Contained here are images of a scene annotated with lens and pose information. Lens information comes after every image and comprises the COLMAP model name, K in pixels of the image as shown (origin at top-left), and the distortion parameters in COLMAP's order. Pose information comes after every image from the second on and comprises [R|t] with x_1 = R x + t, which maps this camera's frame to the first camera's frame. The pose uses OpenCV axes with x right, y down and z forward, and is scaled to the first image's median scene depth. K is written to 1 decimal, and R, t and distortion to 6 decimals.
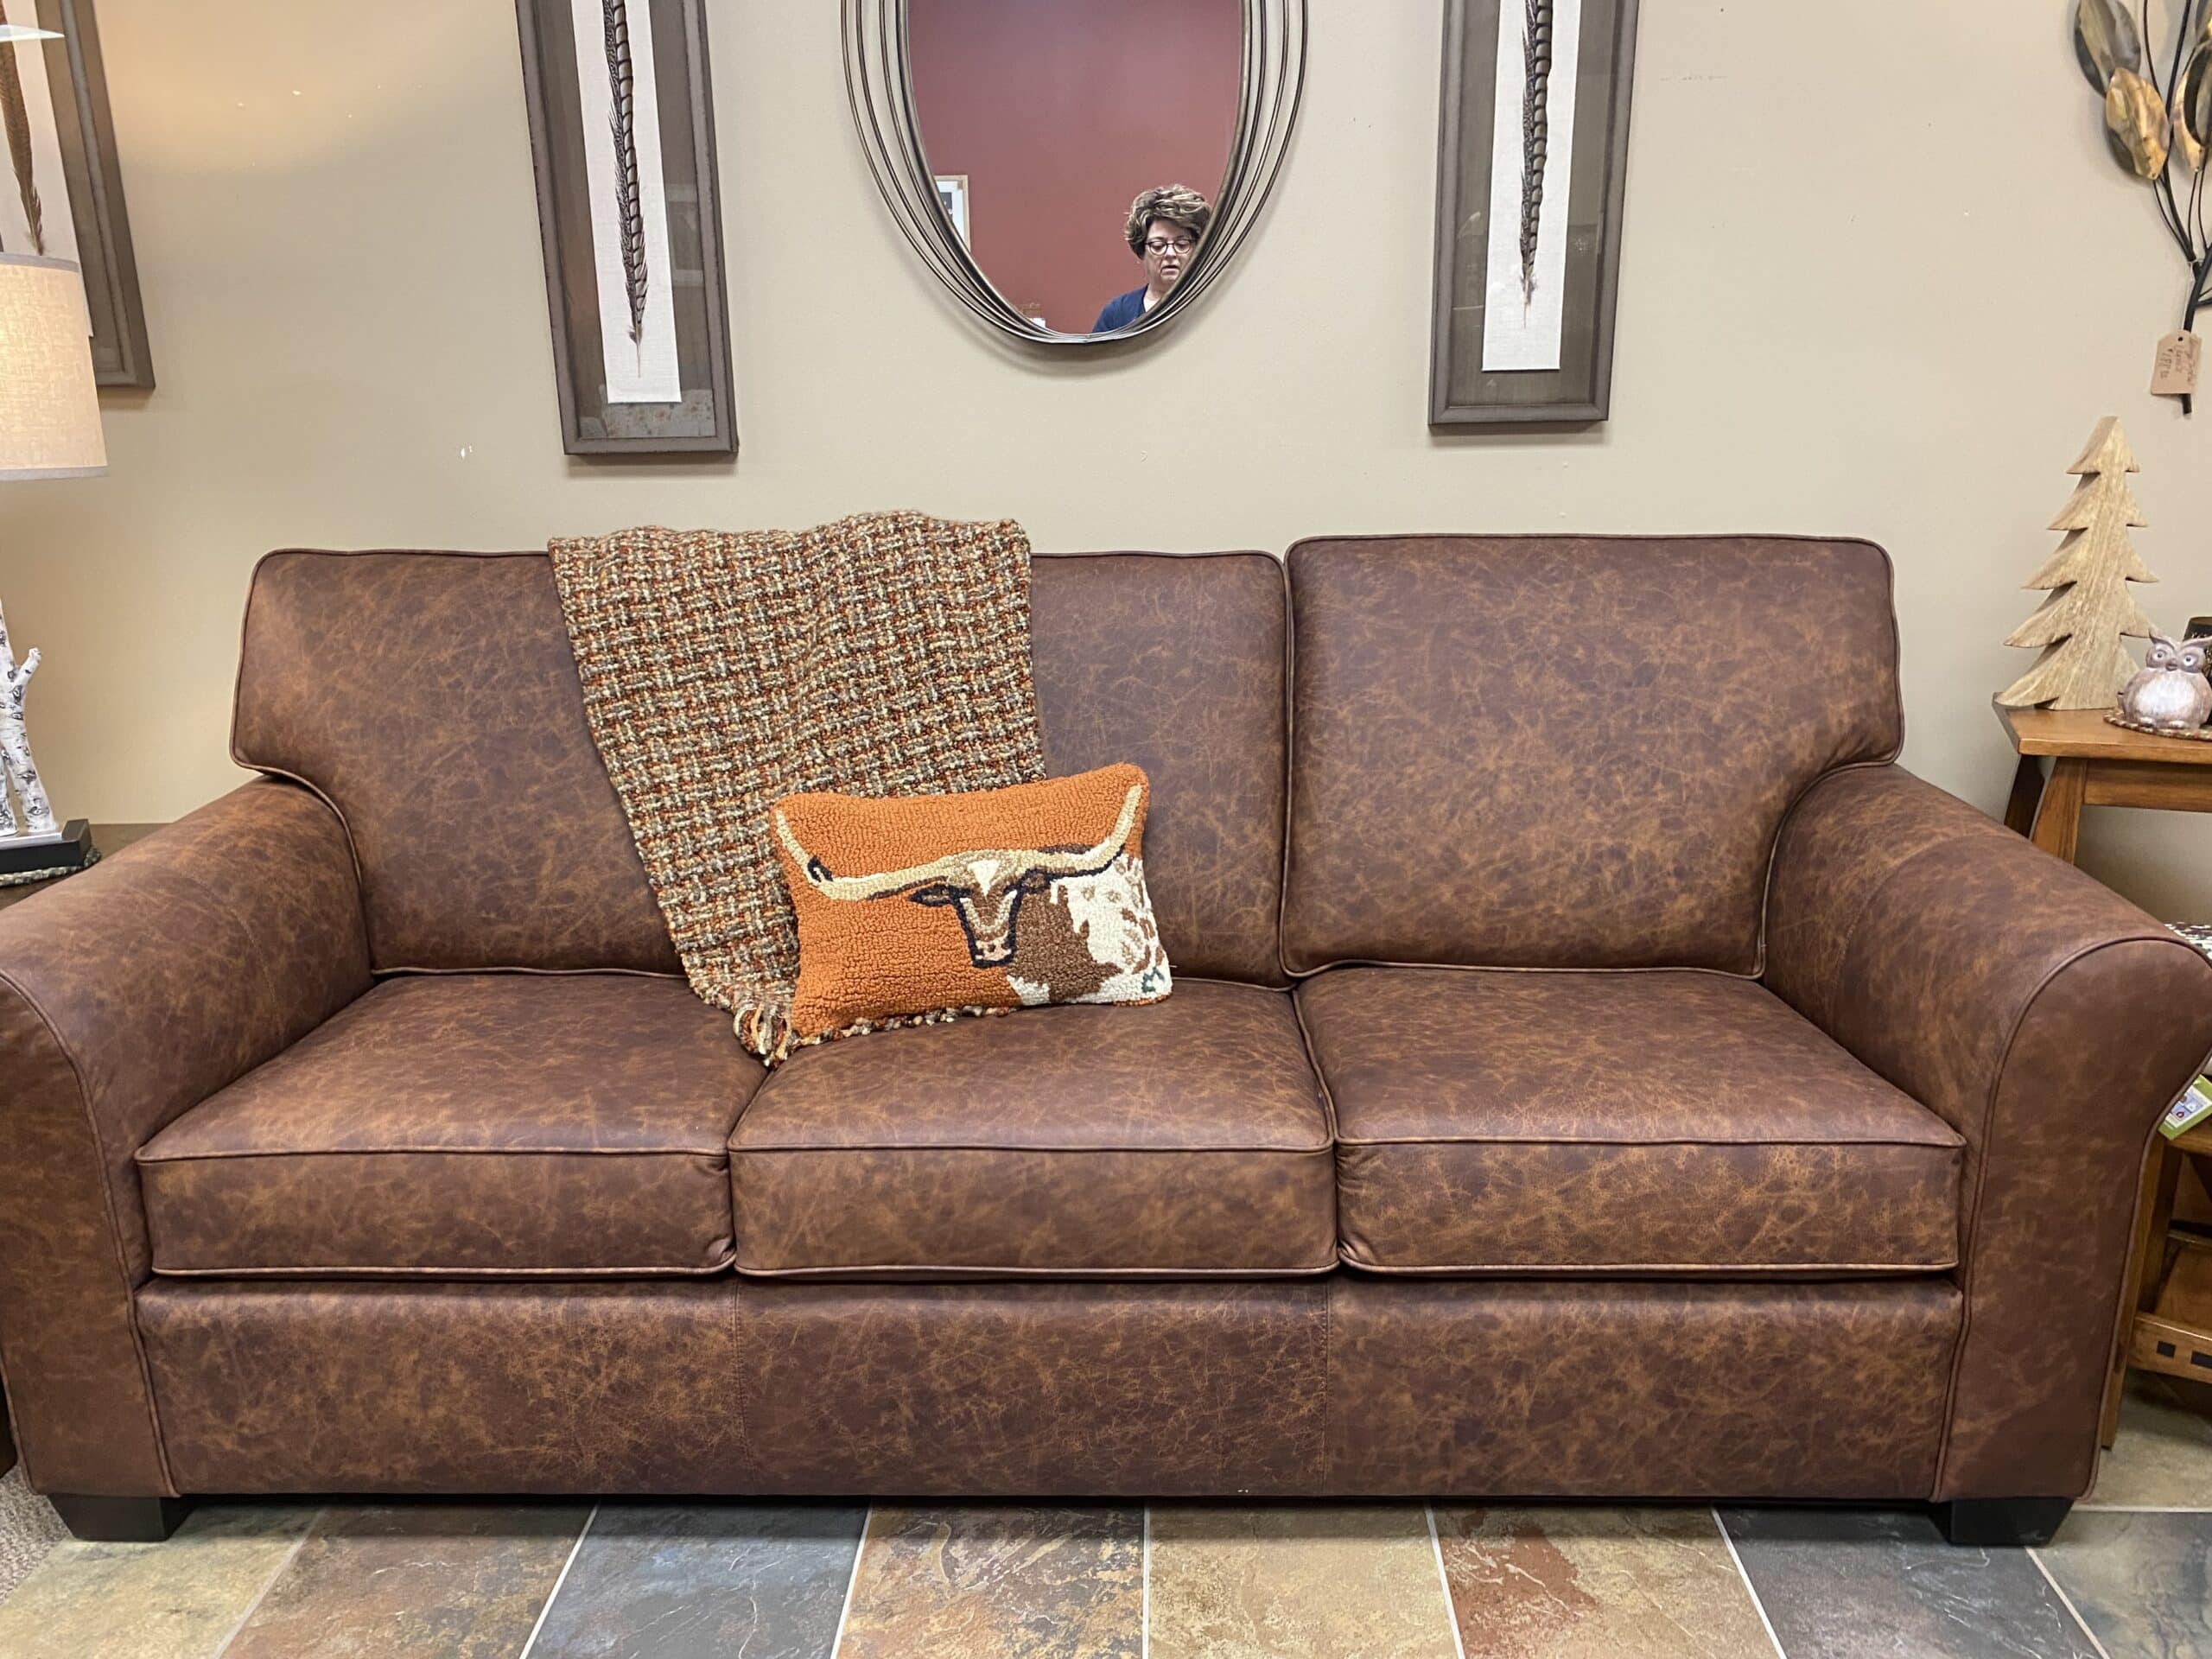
lens RADIAL K [[1664.5, 0, 1109.1], [0, 1664.5, 844.6], [0, 0, 1]] dist [0.010496, 0.005591]
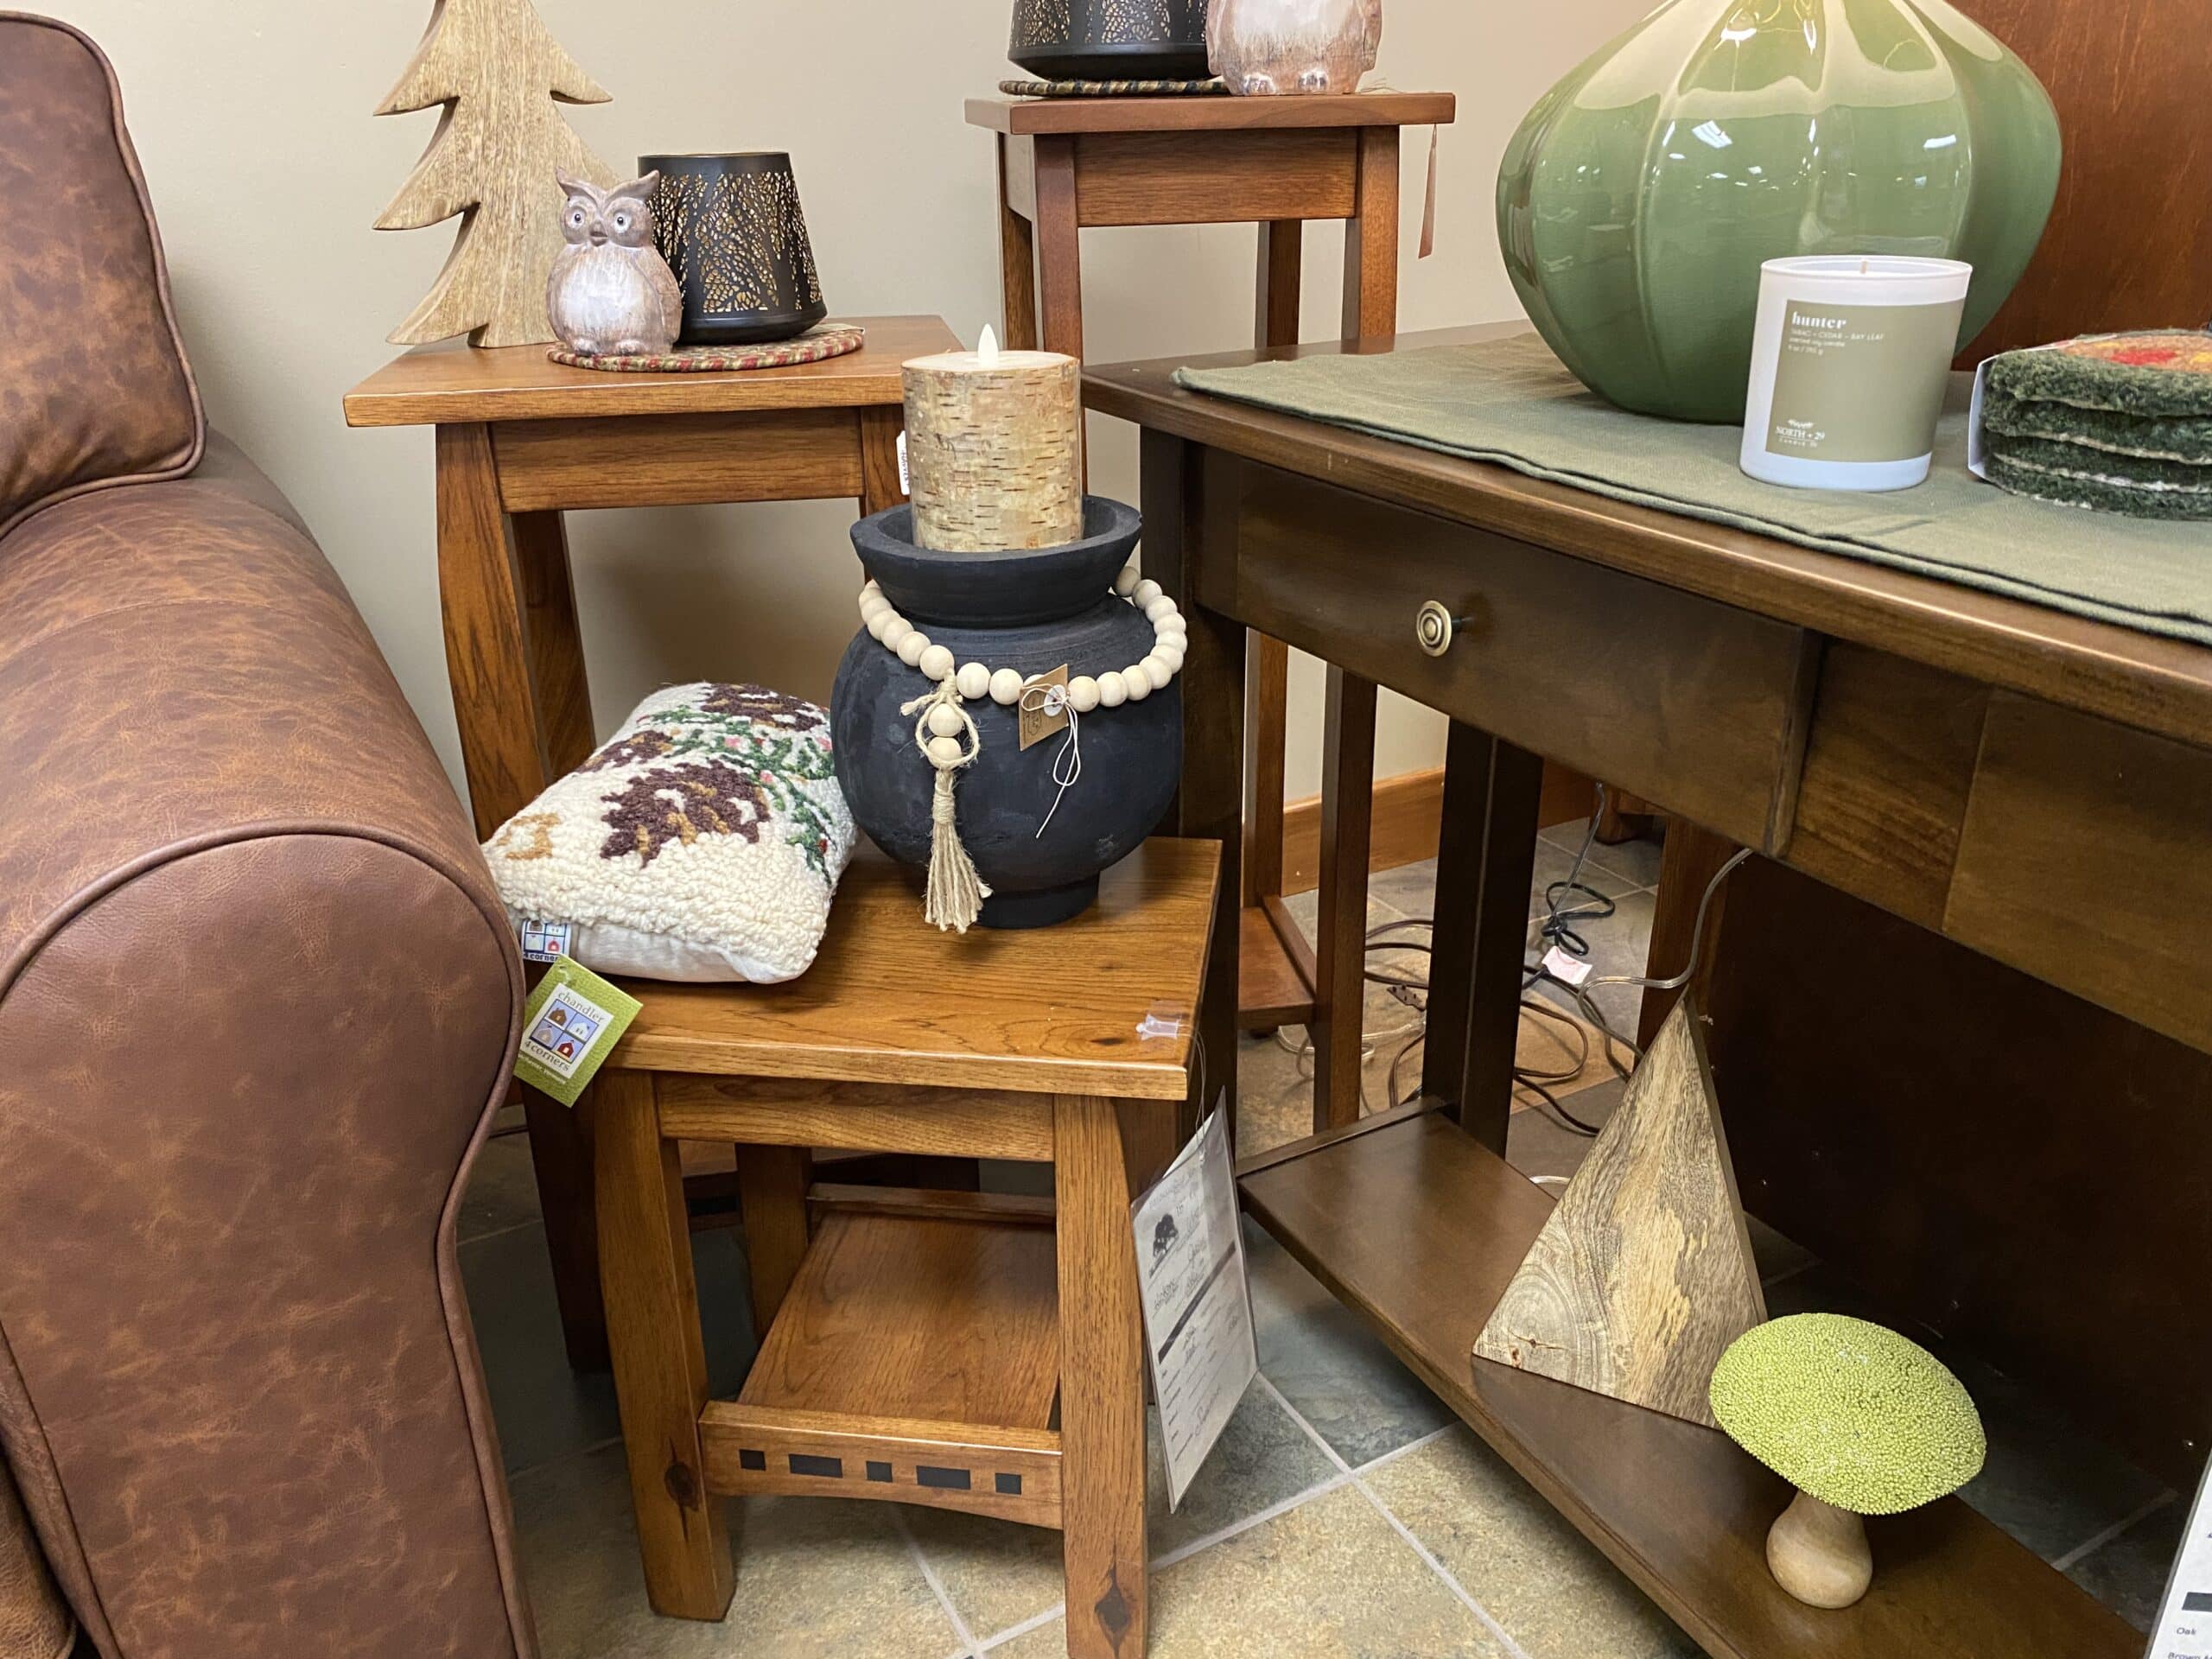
lens RADIAL K [[1664.5, 0, 1101.2], [0, 1664.5, 826.2], [0, 0, 1]] dist [0.010496, 0.005591]
pose [[0.851182, -0.201481, 0.484658, 0.470762], [0.139337, 0.976996, 0.161443, 0.014604], [-0.506037, -0.069887, 0.859676, 0.439495]]
